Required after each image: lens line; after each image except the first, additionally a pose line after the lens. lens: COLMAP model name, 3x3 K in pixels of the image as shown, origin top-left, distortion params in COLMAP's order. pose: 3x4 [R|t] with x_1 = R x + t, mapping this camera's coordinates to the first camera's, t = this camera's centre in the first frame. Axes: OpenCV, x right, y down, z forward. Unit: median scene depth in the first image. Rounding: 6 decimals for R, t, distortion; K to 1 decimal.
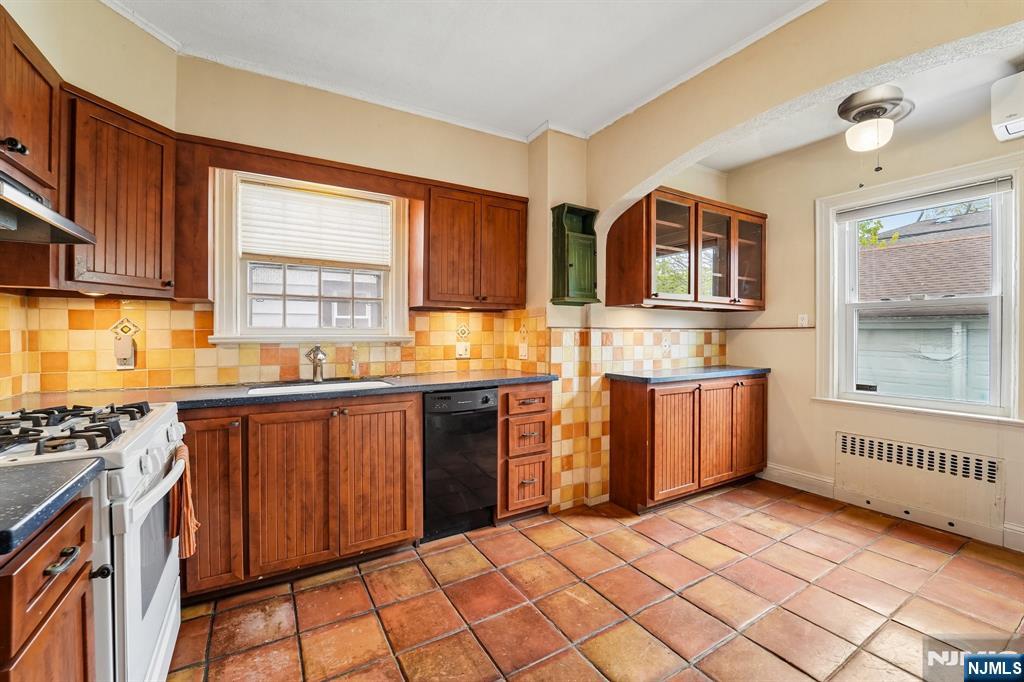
lens RADIAL K [[418.5, 0, 522.5], [0, 418.5, 333.5], [0, 0, 1]] dist [-0.020692, 0.002434]
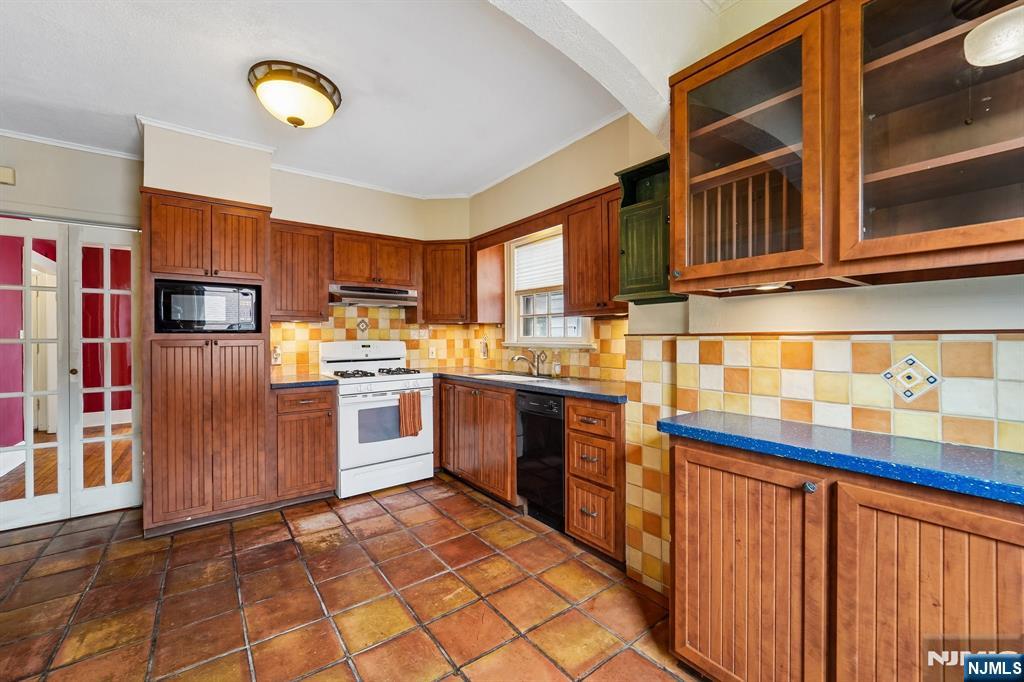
lens RADIAL K [[418.5, 0, 519.9], [0, 418.5, 336.9], [0, 0, 1]] dist [-0.020692, 0.002434]
pose [[0.102992, -0.006140, -0.994663, 0.926539], [-0.004632, 0.999967, -0.006652, -0.004618], [0.994671, 0.005292, 0.102961, 0.817844]]
